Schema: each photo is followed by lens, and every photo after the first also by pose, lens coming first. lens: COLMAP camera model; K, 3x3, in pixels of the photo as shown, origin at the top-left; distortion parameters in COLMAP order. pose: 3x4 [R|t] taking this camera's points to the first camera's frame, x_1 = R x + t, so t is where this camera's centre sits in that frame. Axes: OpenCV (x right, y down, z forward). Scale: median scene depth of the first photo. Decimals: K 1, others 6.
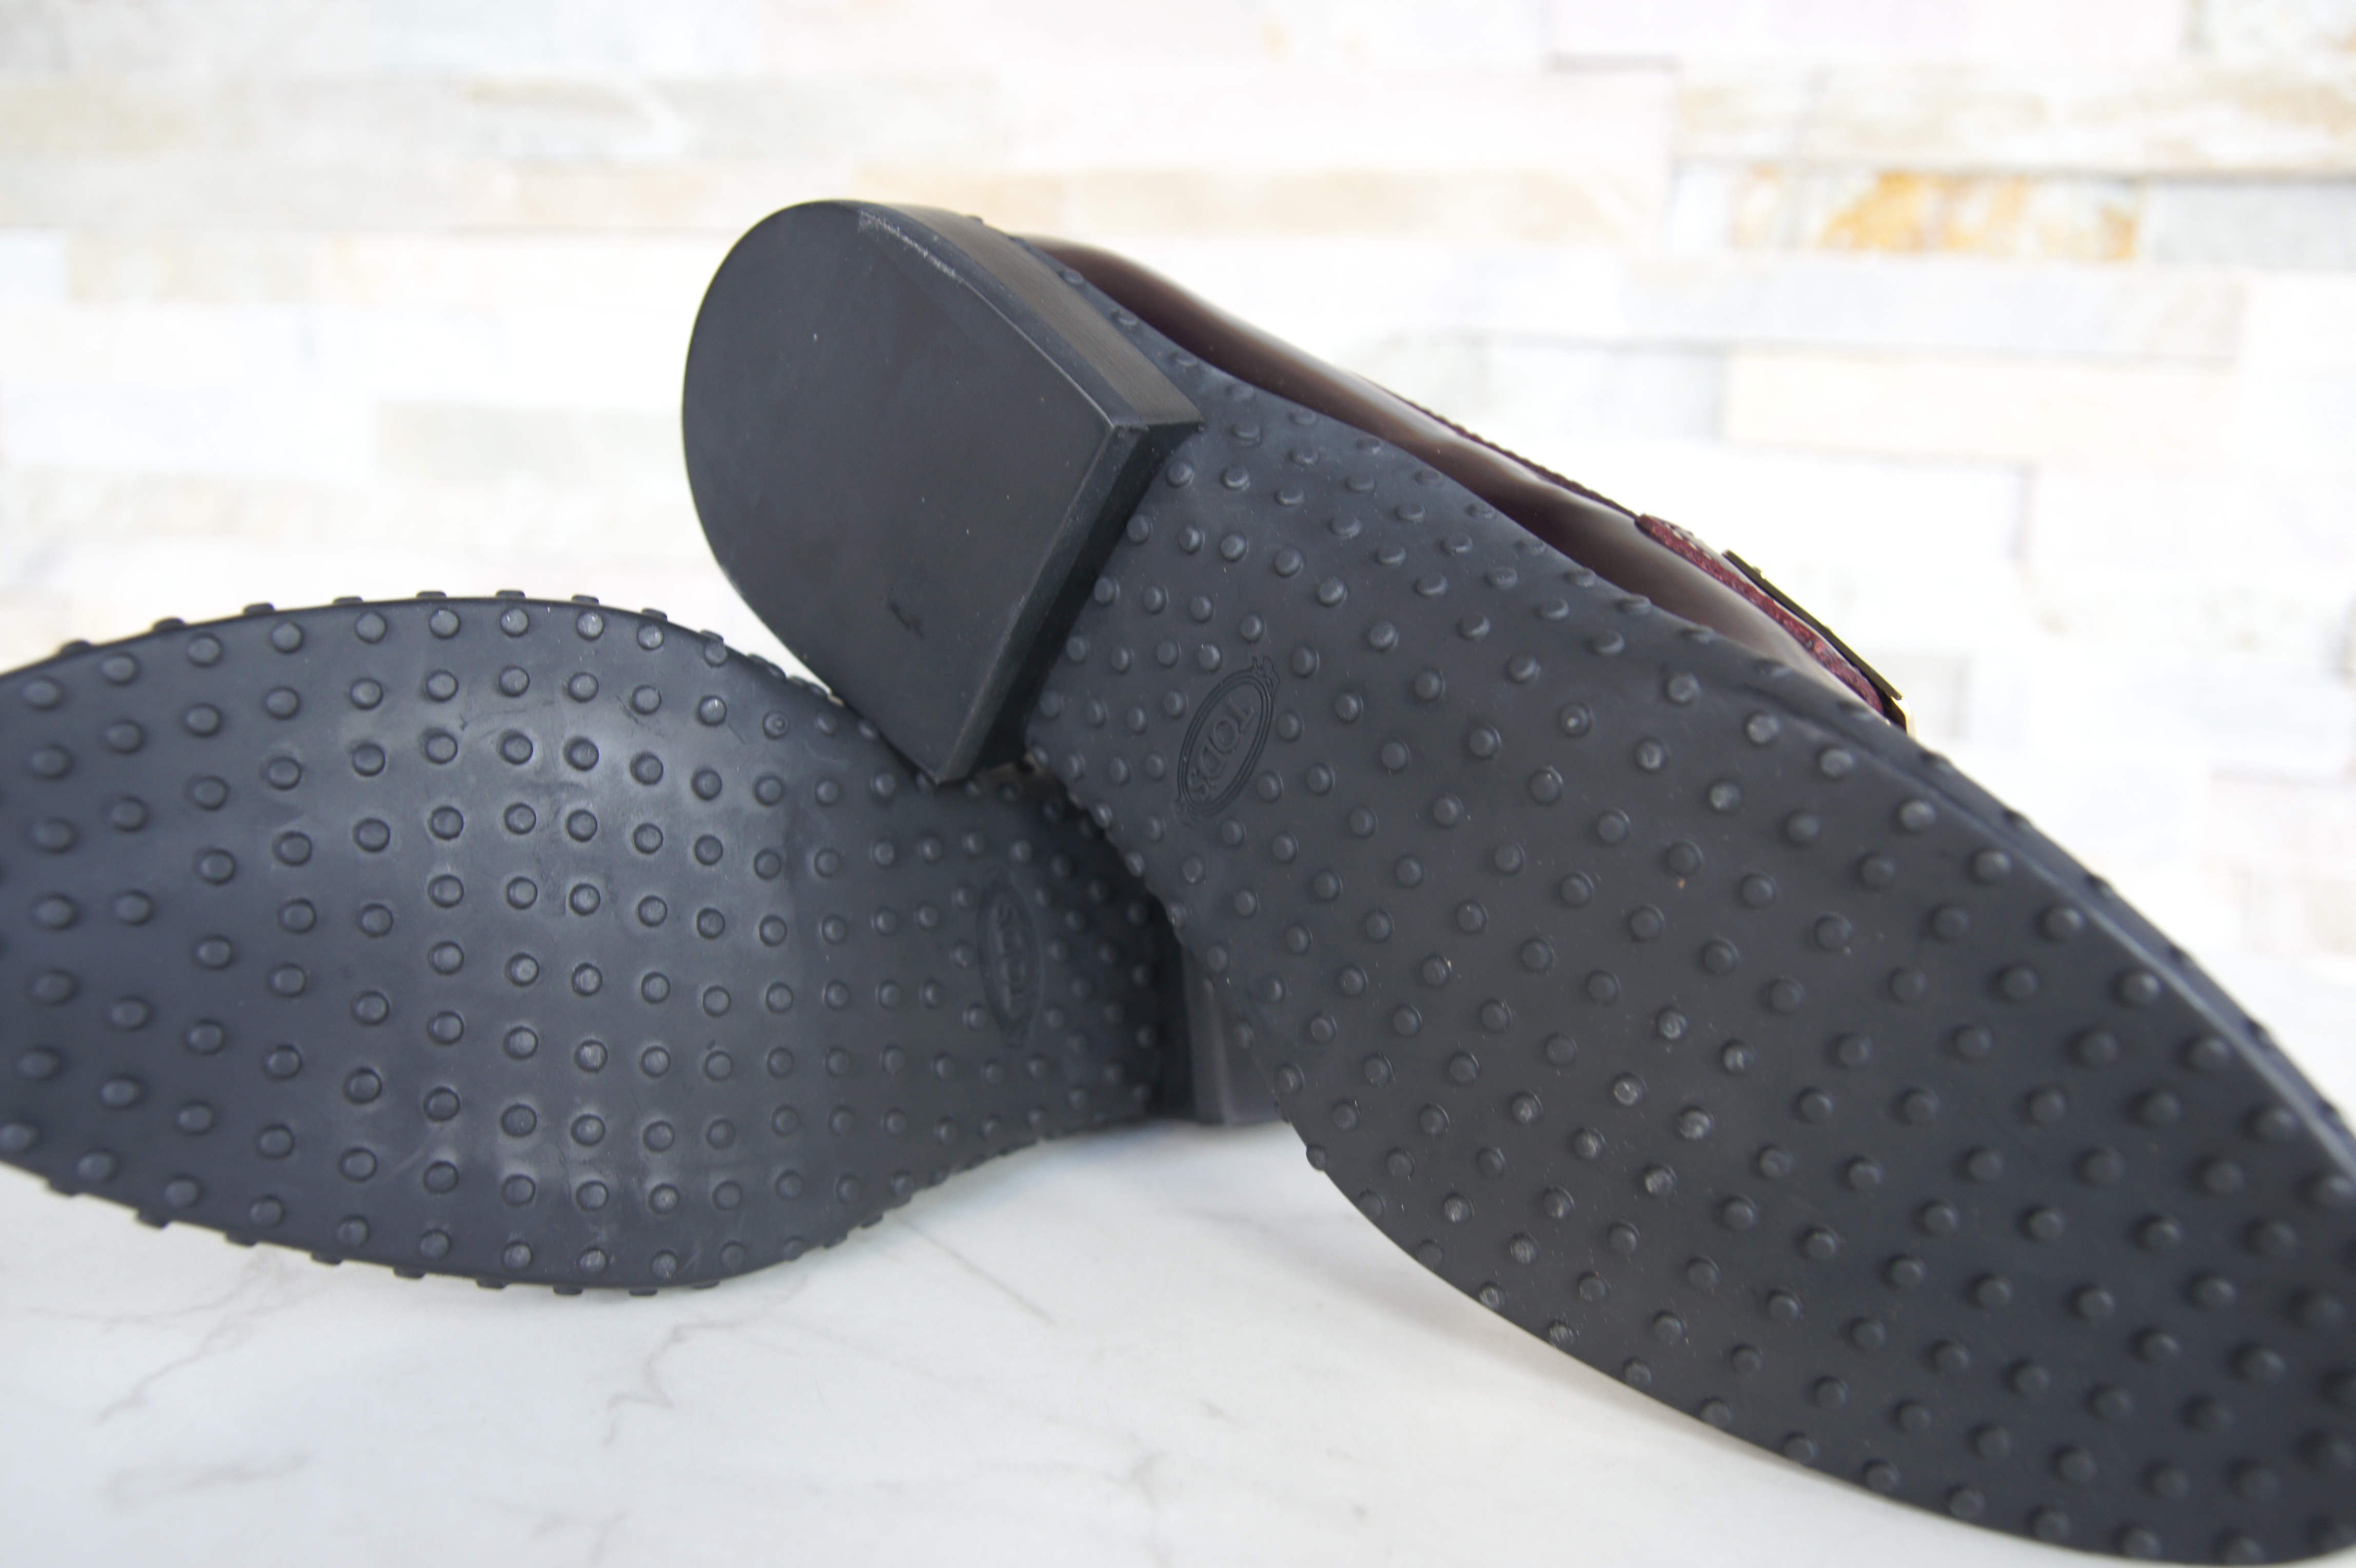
lens RADIAL K [[1885.7, 0, 1157.6], [0, 1885.7, 797.1], [0, 0, 1]] dist [-0.091653, 0.081134]
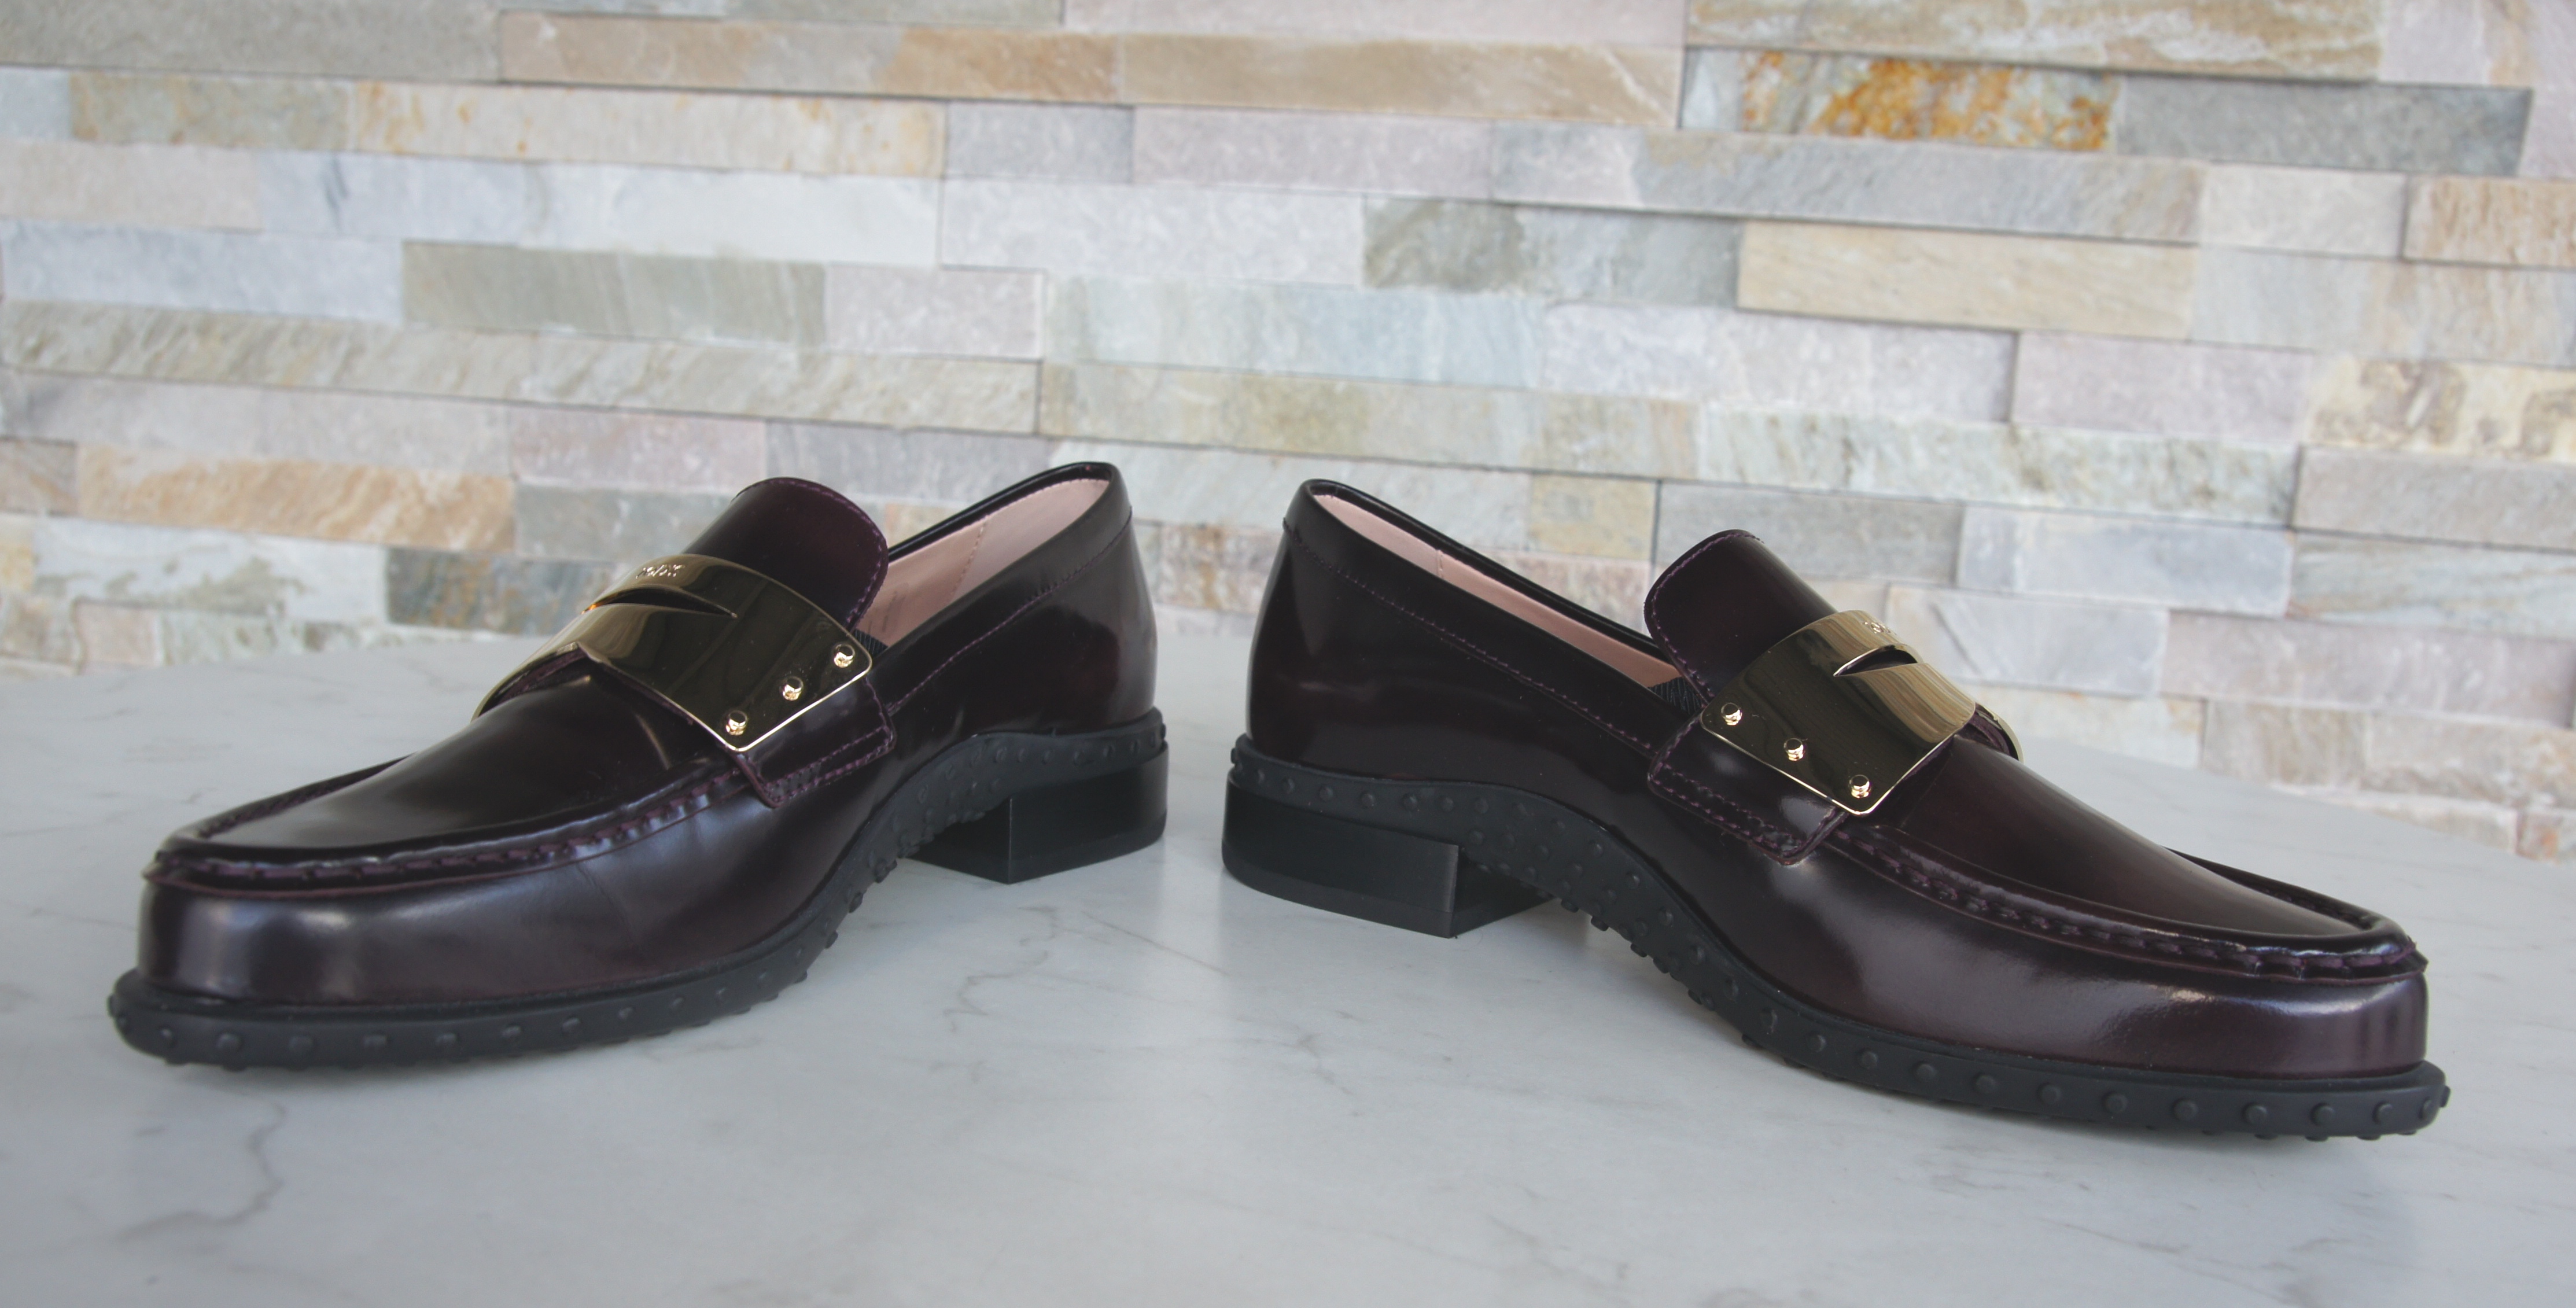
lens RADIAL K [[2133.9, 0, 1294.2], [0, 2133.9, 657.6], [0, 0, 1]] dist [-0.088046, 0.066104]
pose [[0.997502, -0.003771, 0.070538, -0.039483], [0.003909, 0.999991, -0.001827, 0.013224], [-0.070531, 0.002098, 0.997507, -0.211627]]
